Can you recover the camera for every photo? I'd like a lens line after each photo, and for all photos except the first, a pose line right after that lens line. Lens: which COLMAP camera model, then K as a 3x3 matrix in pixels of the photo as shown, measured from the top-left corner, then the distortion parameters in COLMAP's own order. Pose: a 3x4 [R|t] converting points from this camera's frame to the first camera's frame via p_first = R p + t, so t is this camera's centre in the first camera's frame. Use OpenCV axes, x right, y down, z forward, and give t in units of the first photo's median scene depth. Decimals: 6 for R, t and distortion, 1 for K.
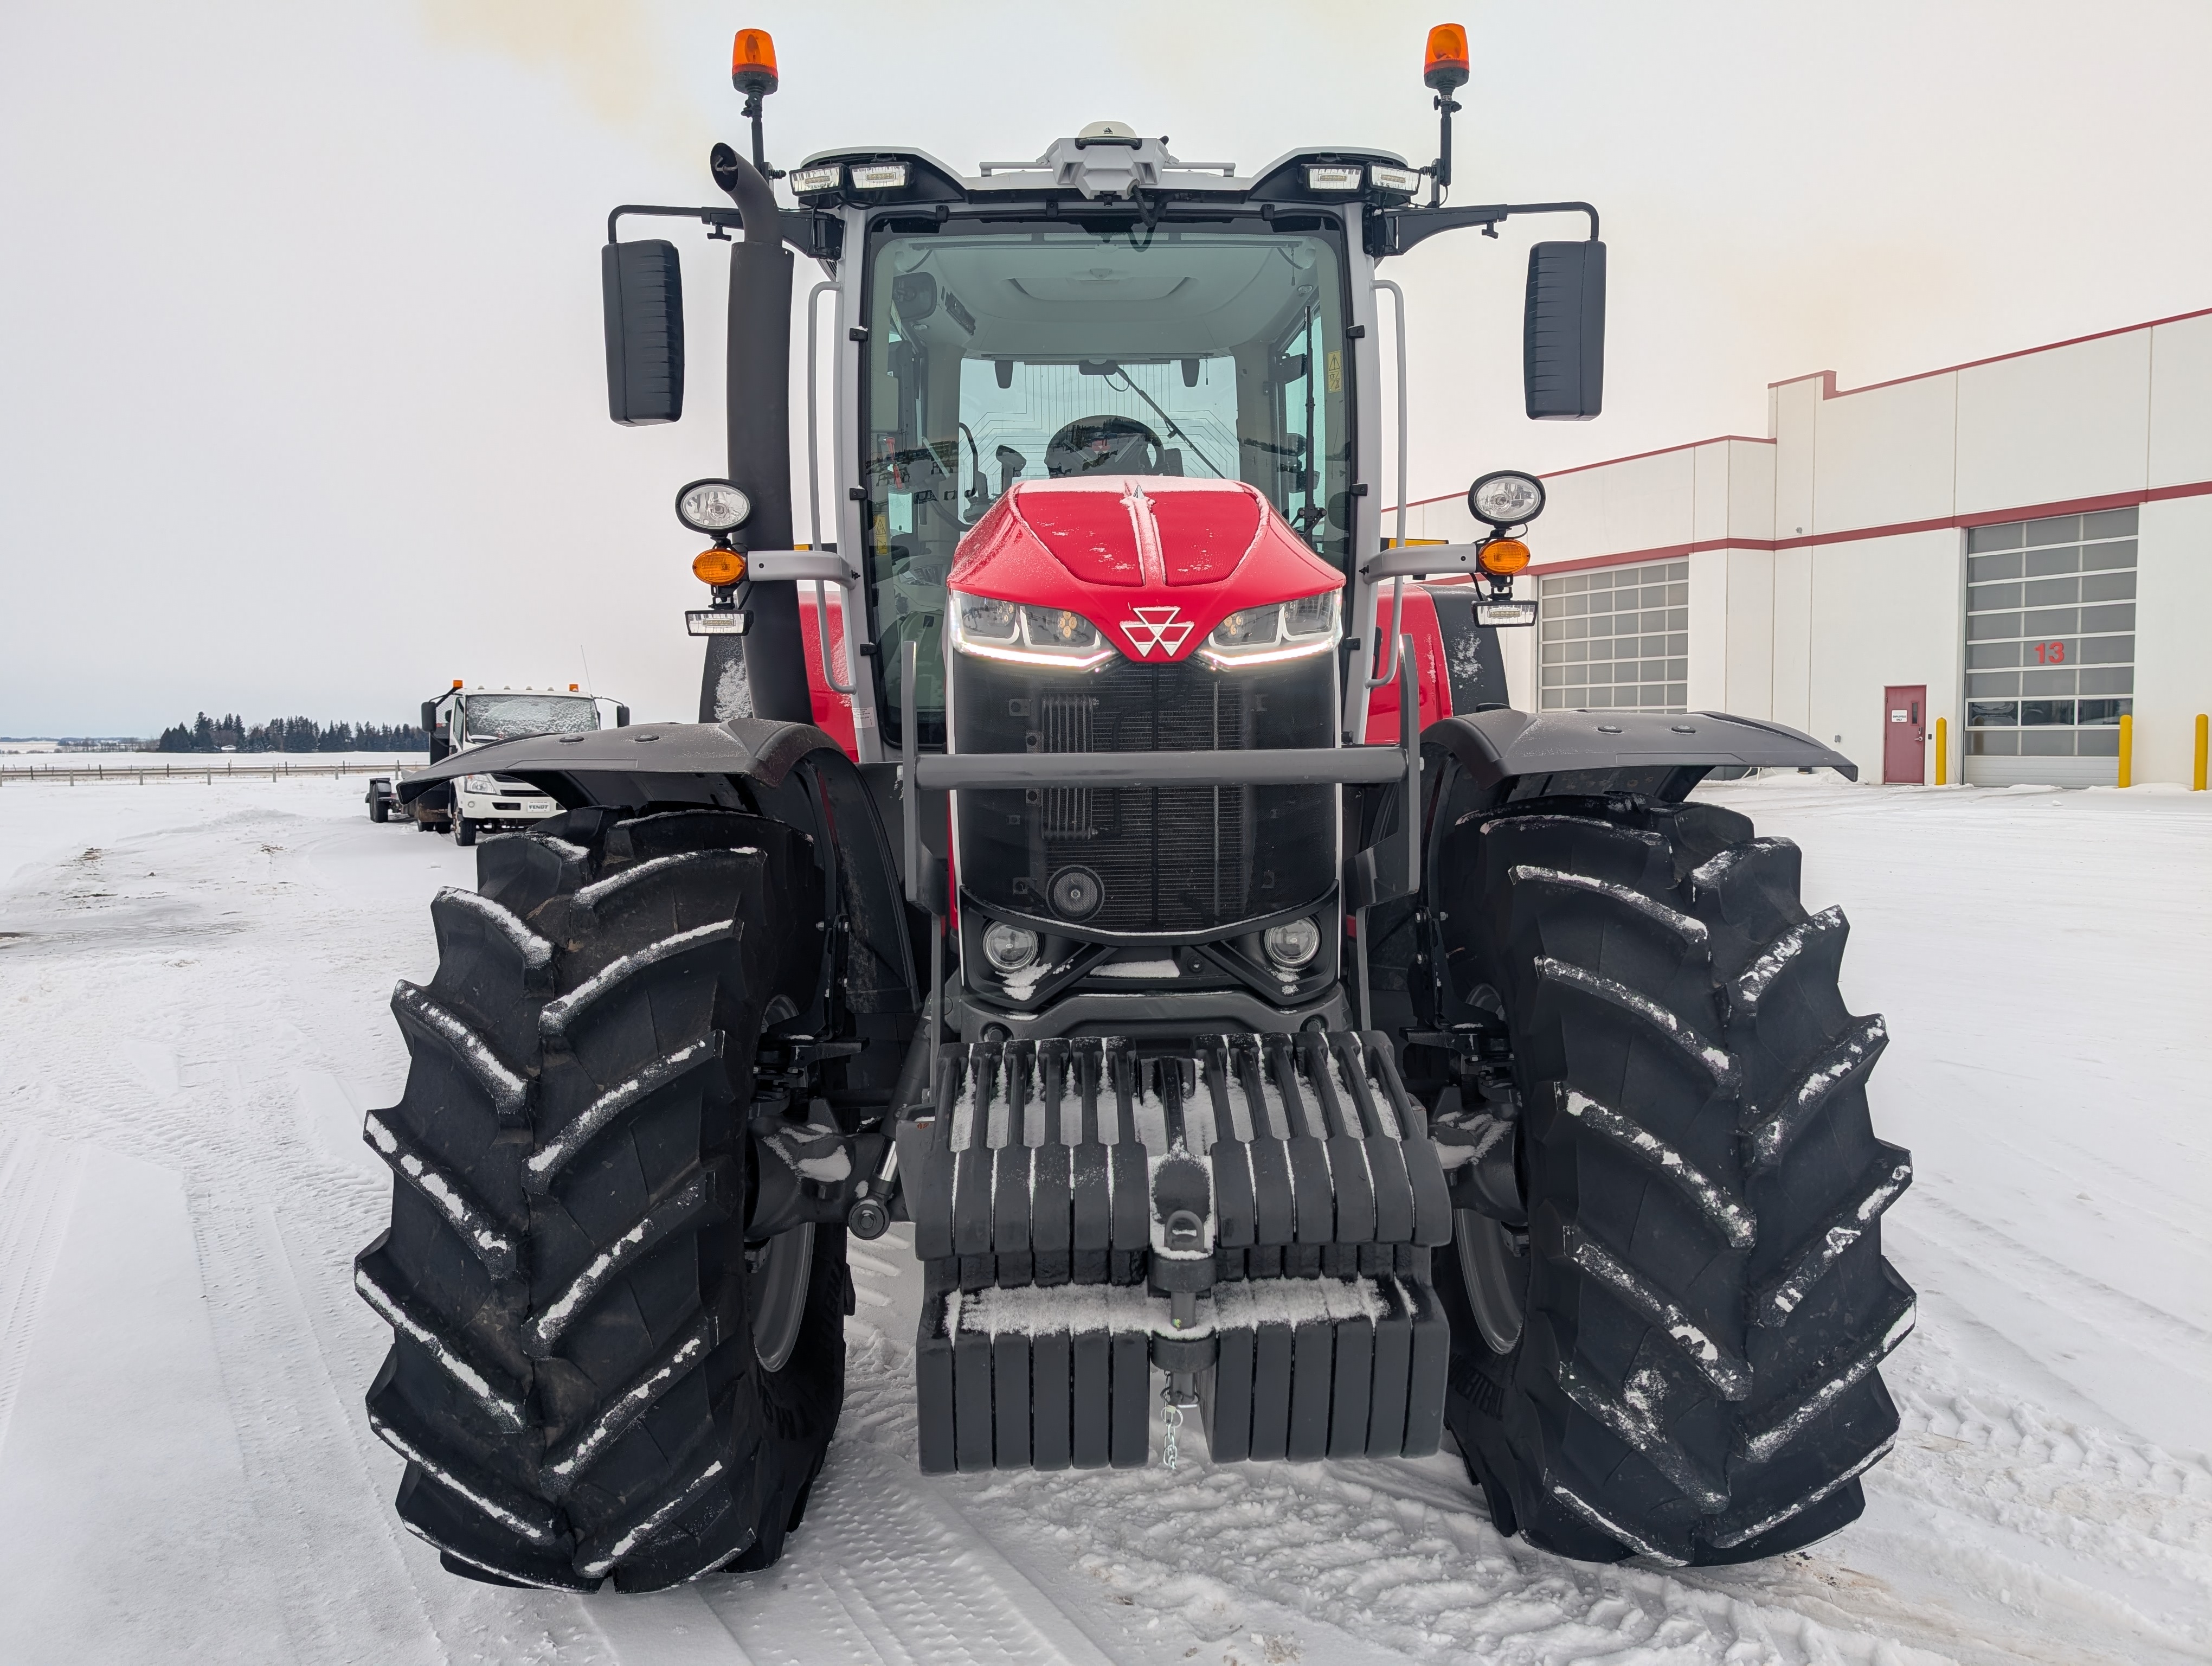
lens RADIAL K [[1616.7, 0, 1100.5], [0, 1616.7, 823.8], [0, 0, 1]] dist [0.014764, -0.000721]
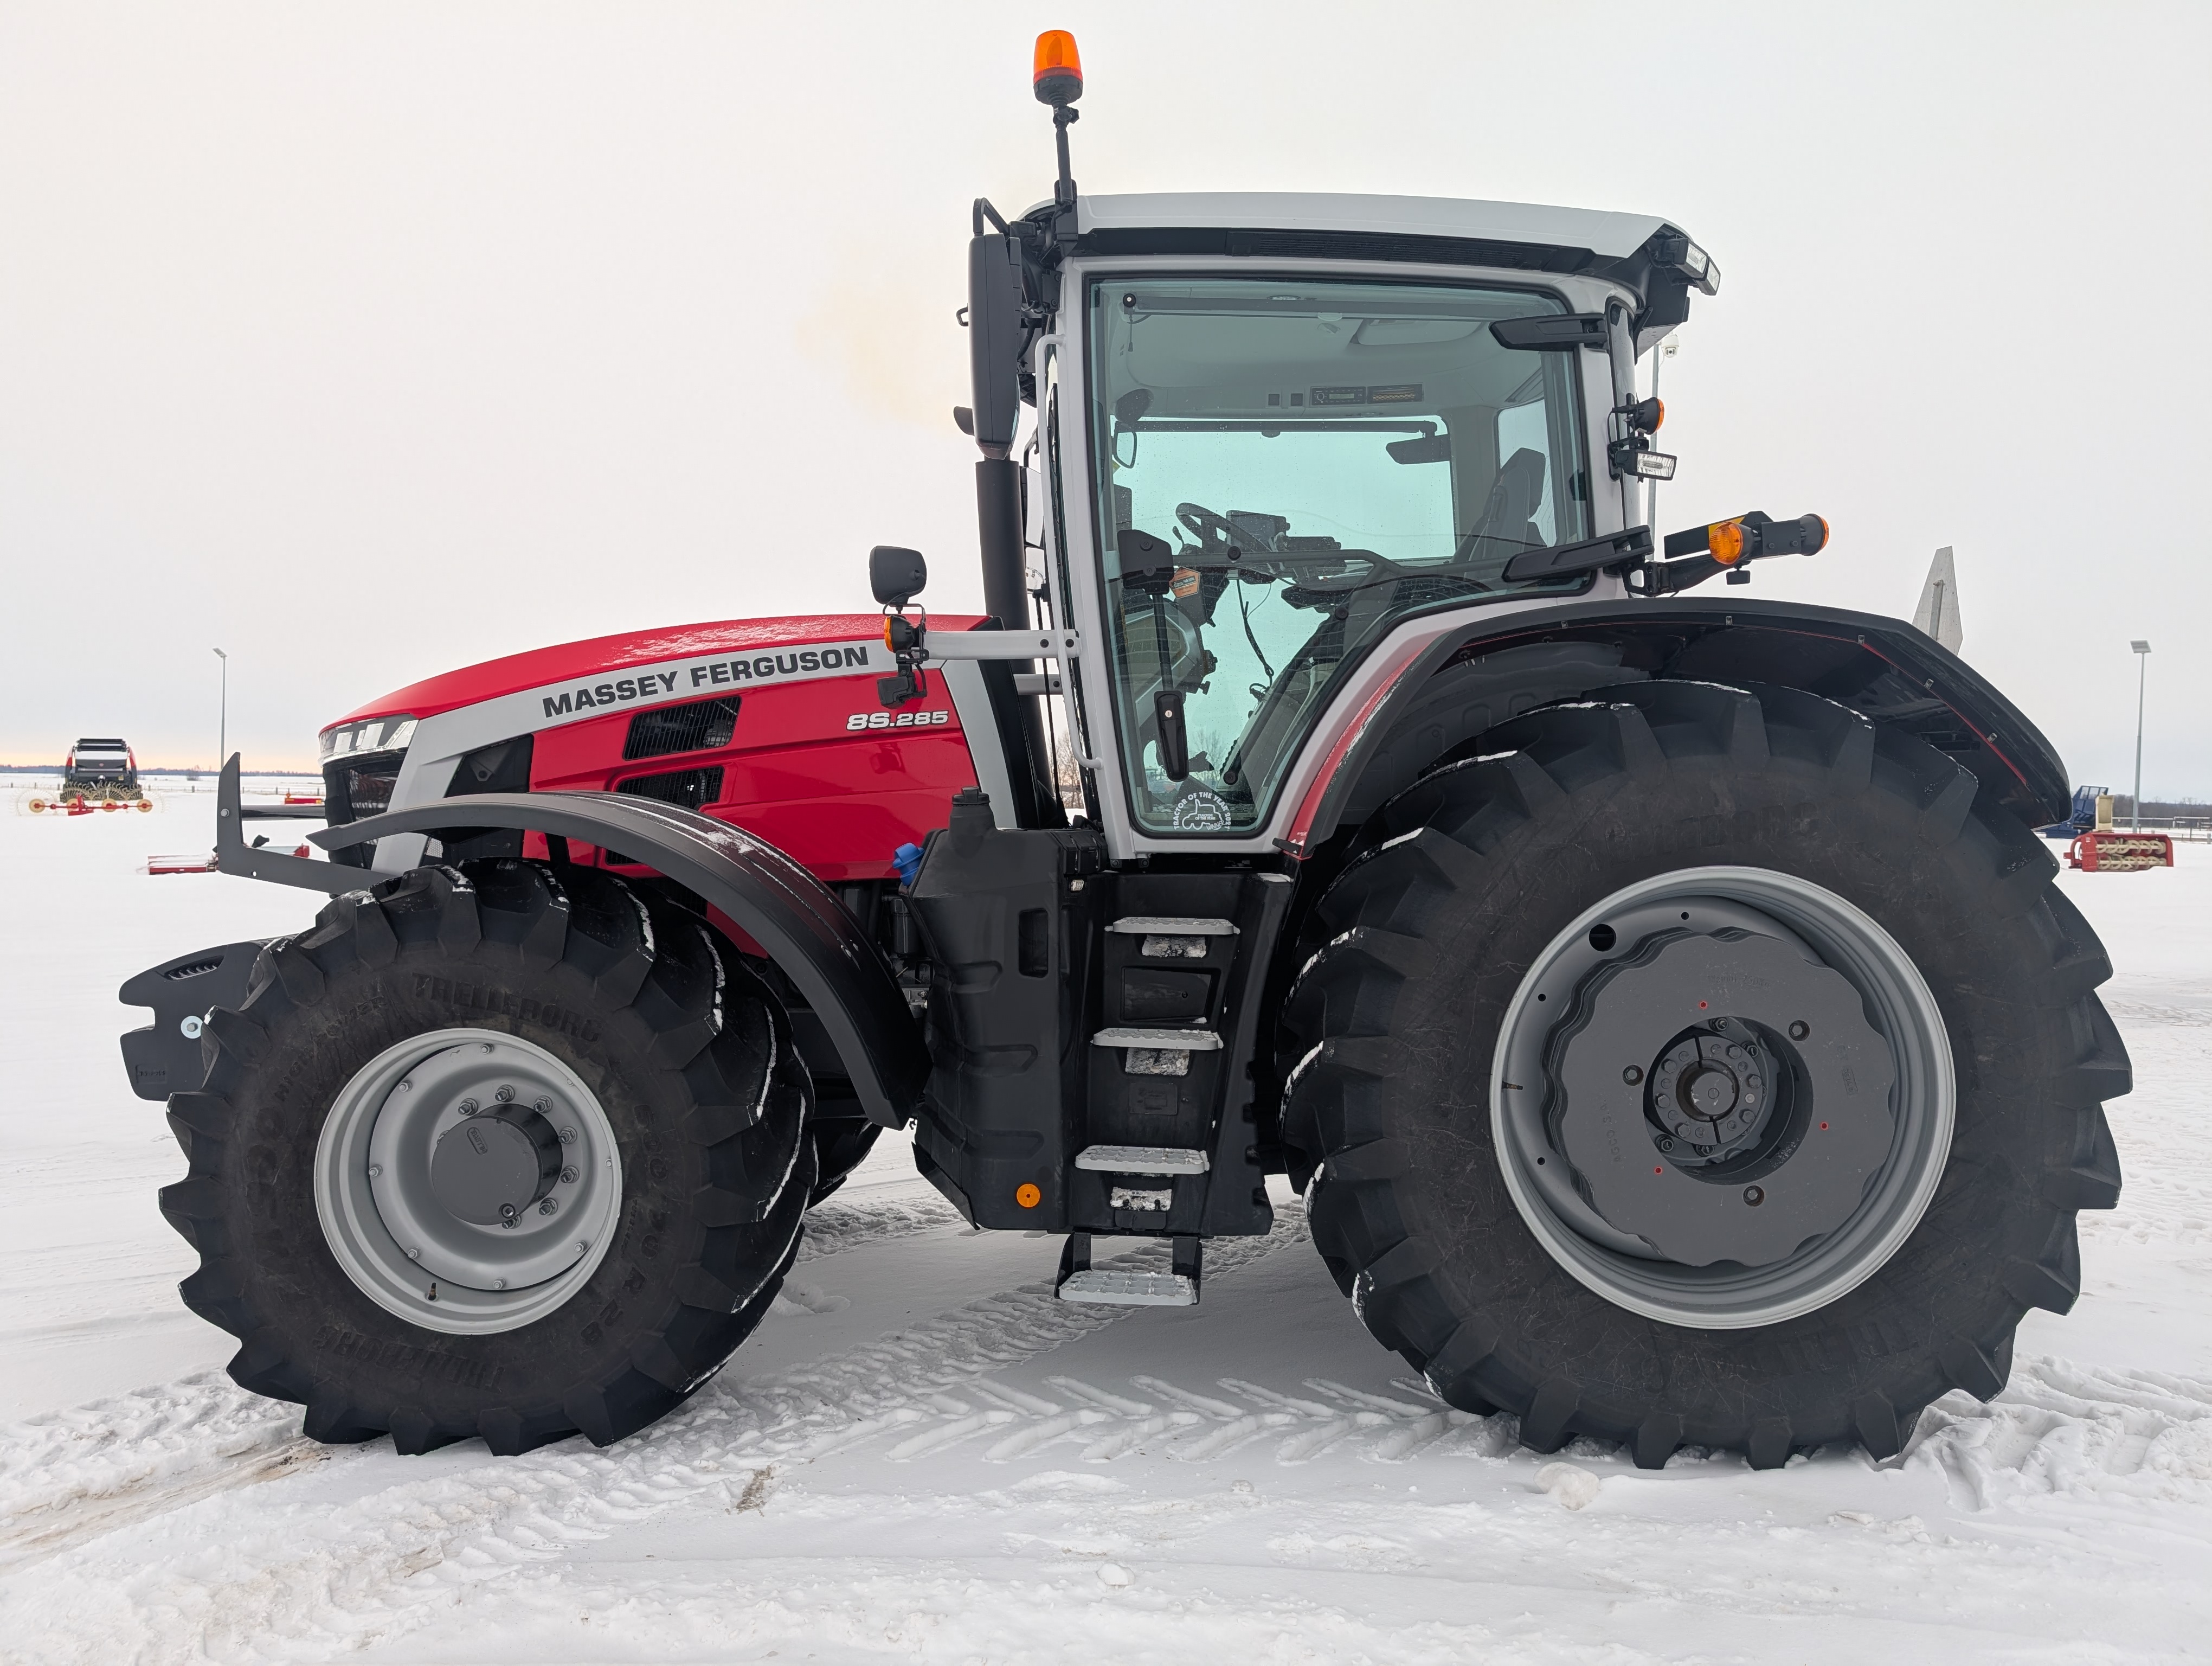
lens RADIAL K [[1541.3, 0, 1108.3], [0, 1541.3, 822.9], [0, 0, 1]] dist [0.017907, -0.000133]
pose [[-0.021632, 0.037518, -0.999062, 1.119896], [-0.074130, 0.996485, 0.039026, -0.094439], [0.997014, 0.074904, -0.018775, 1.108511]]
